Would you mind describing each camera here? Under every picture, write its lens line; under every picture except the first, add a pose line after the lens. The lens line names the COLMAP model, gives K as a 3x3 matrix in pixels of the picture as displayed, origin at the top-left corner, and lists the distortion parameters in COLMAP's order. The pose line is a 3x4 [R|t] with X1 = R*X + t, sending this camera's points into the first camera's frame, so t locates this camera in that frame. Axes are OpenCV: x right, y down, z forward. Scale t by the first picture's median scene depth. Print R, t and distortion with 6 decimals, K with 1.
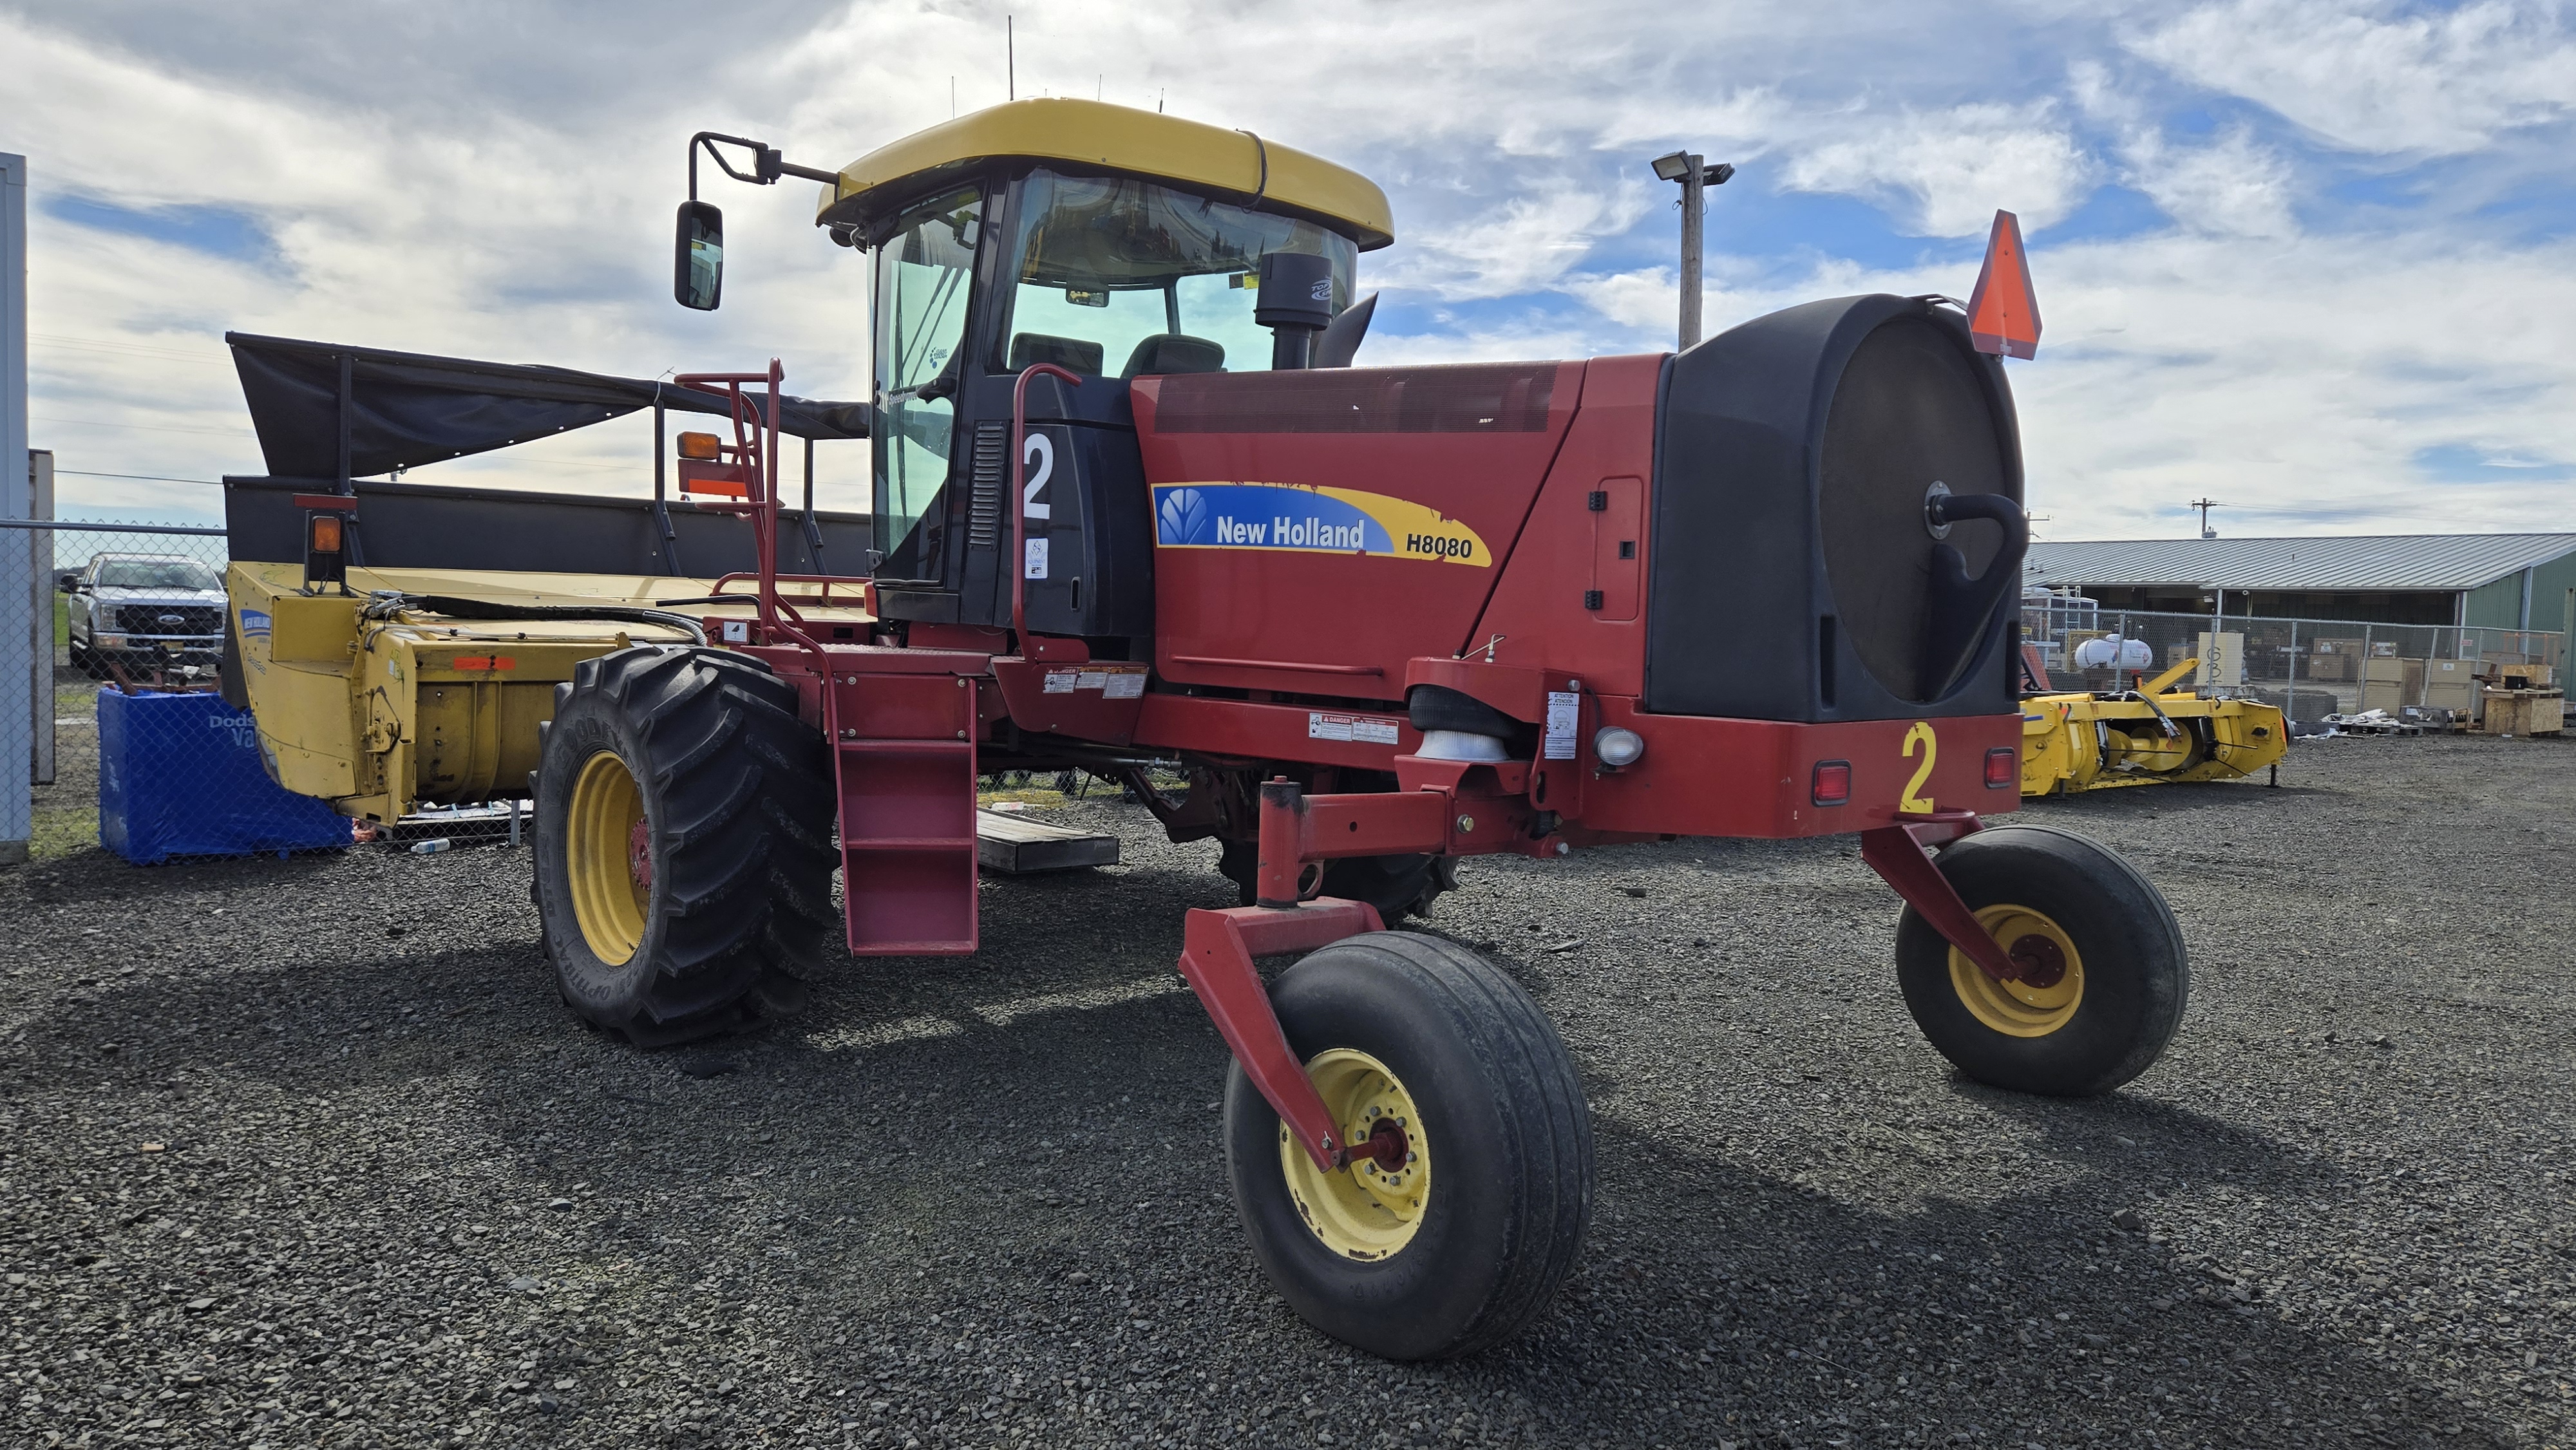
lens RADIAL K [[1708.9, 0, 1317.7], [0, 1708.9, 734.5], [0, 0, 1]] dist [0.075061, -0.068166]
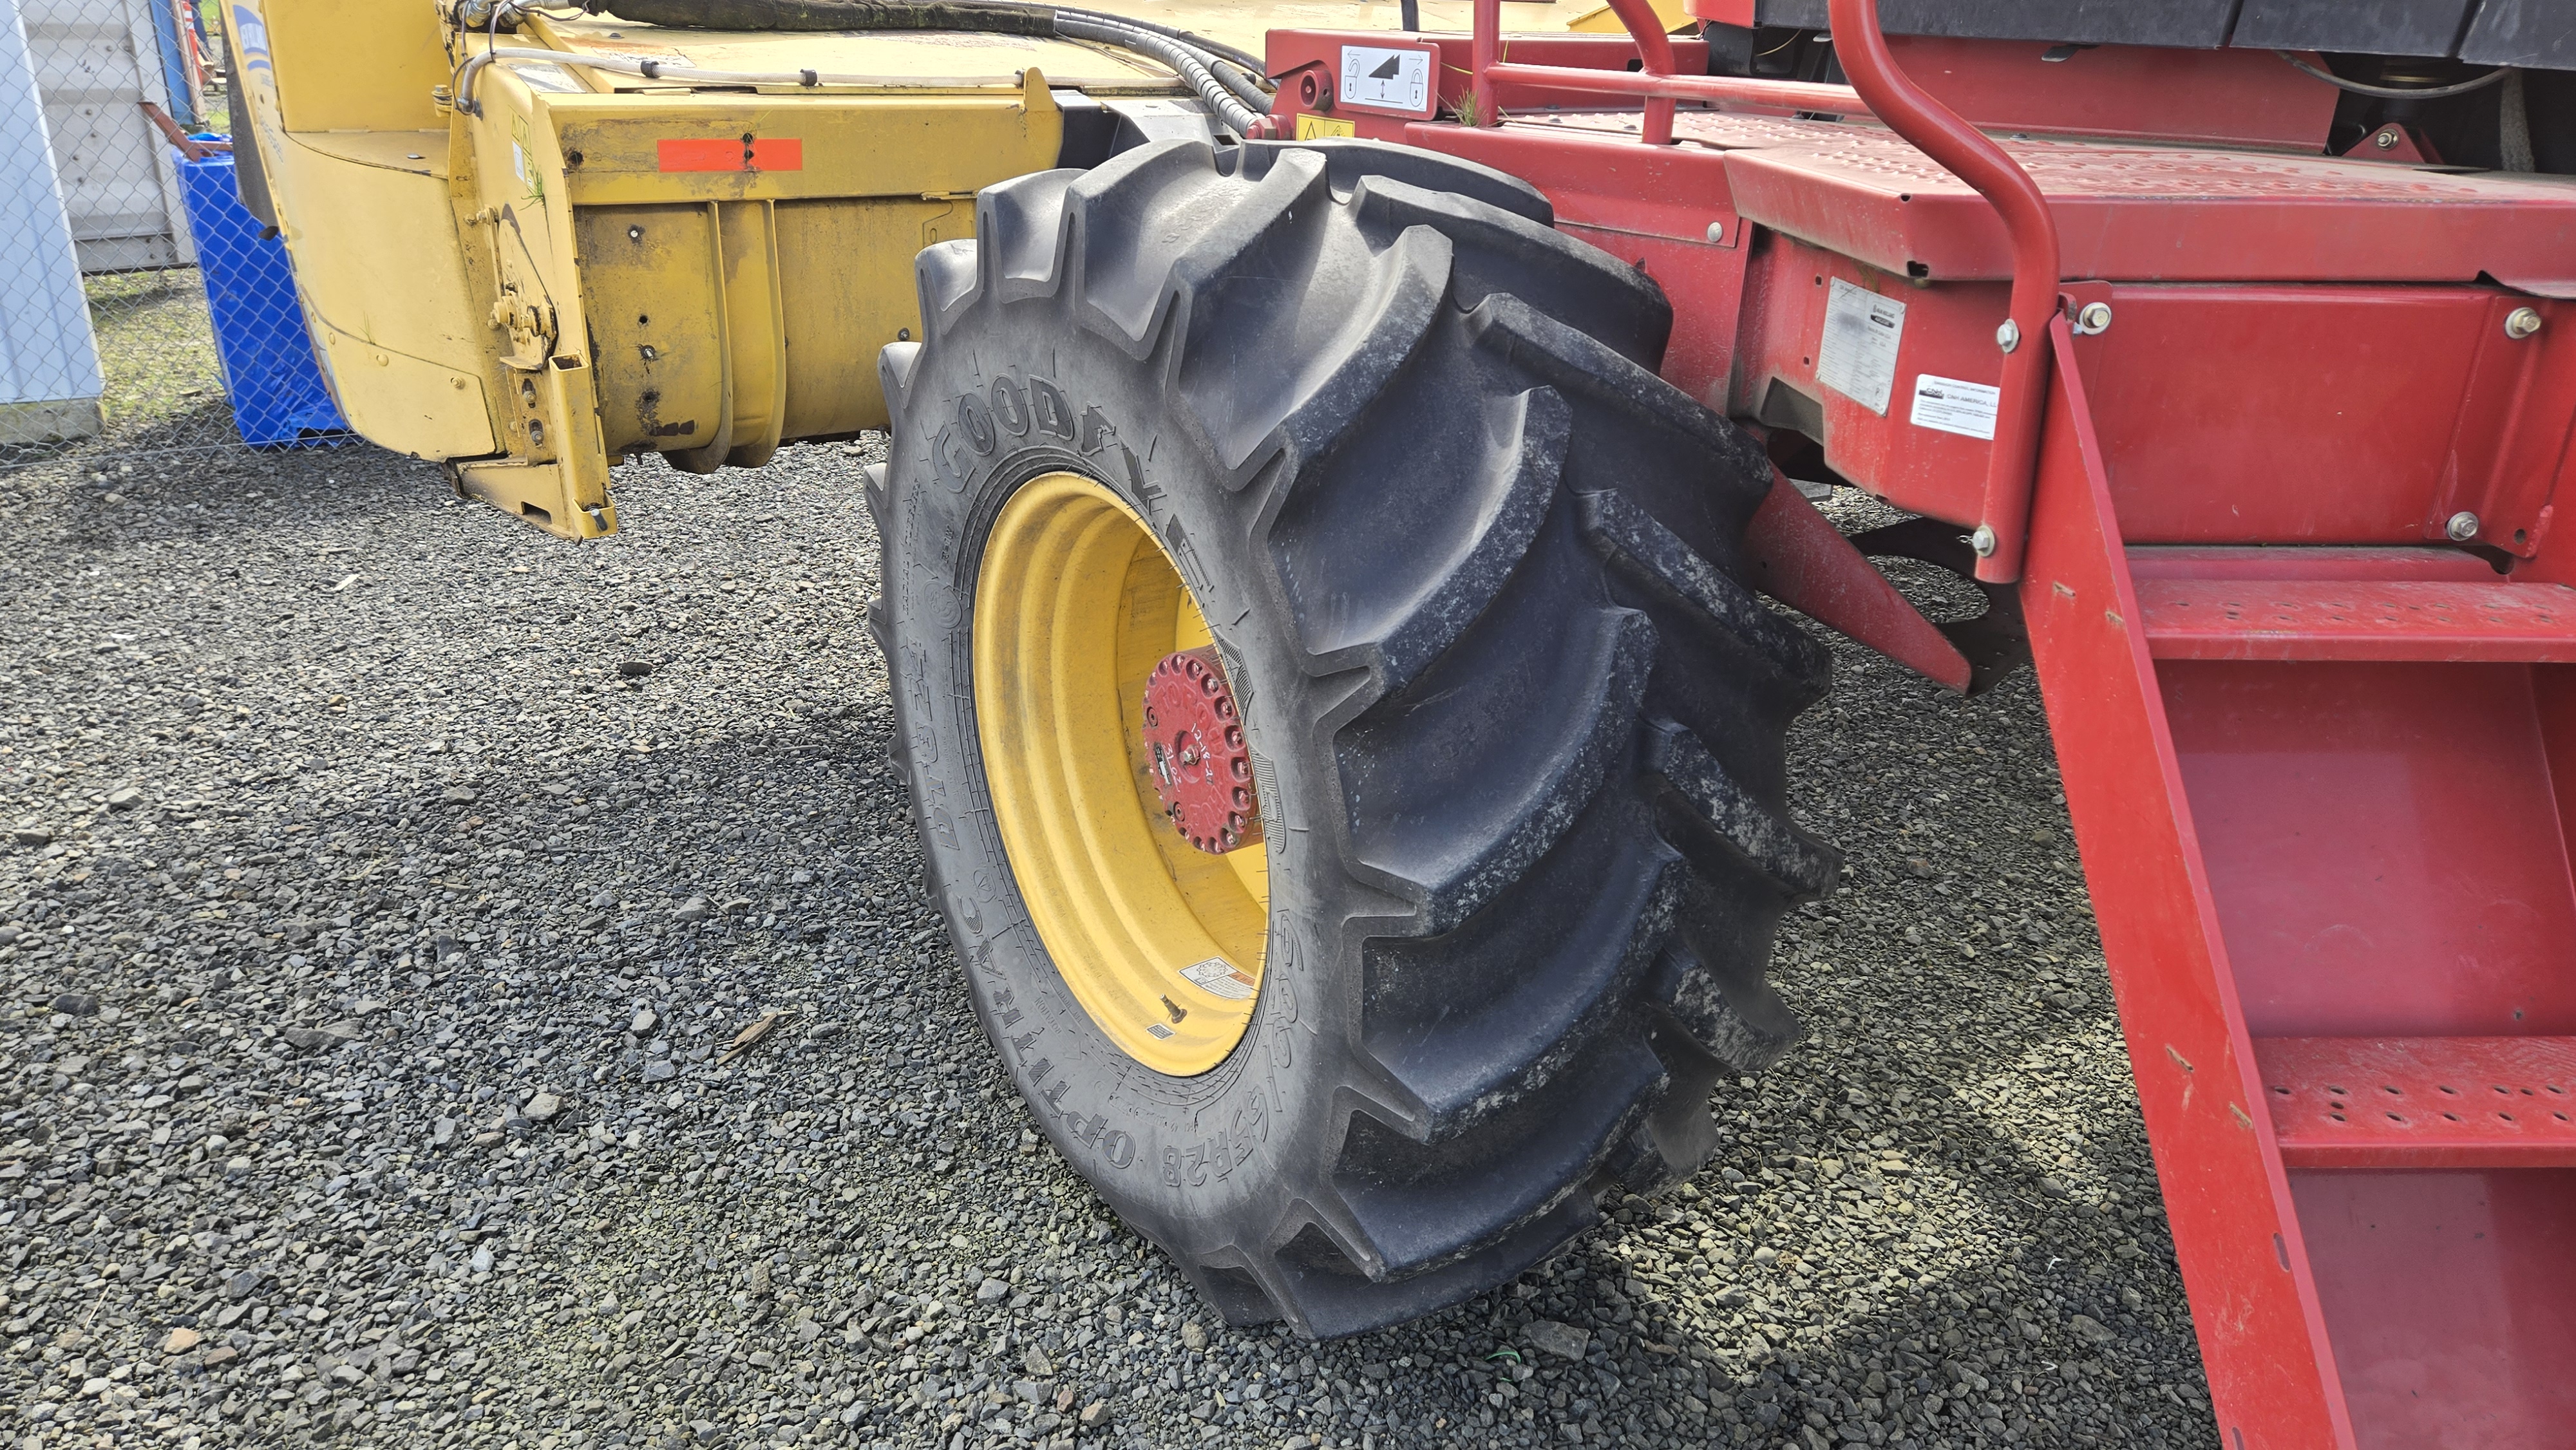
lens RADIAL K [[1708.9, 0, 1317.7], [0, 1708.9, 734.5], [0, 0, 1]] dist [0.075061, -0.068166]
pose [[0.987706, 0.059387, -0.144604, -0.287264], [-0.009923, 0.946981, 0.321135, -0.045046], [0.156008, -0.315752, 0.935928, 0.618103]]
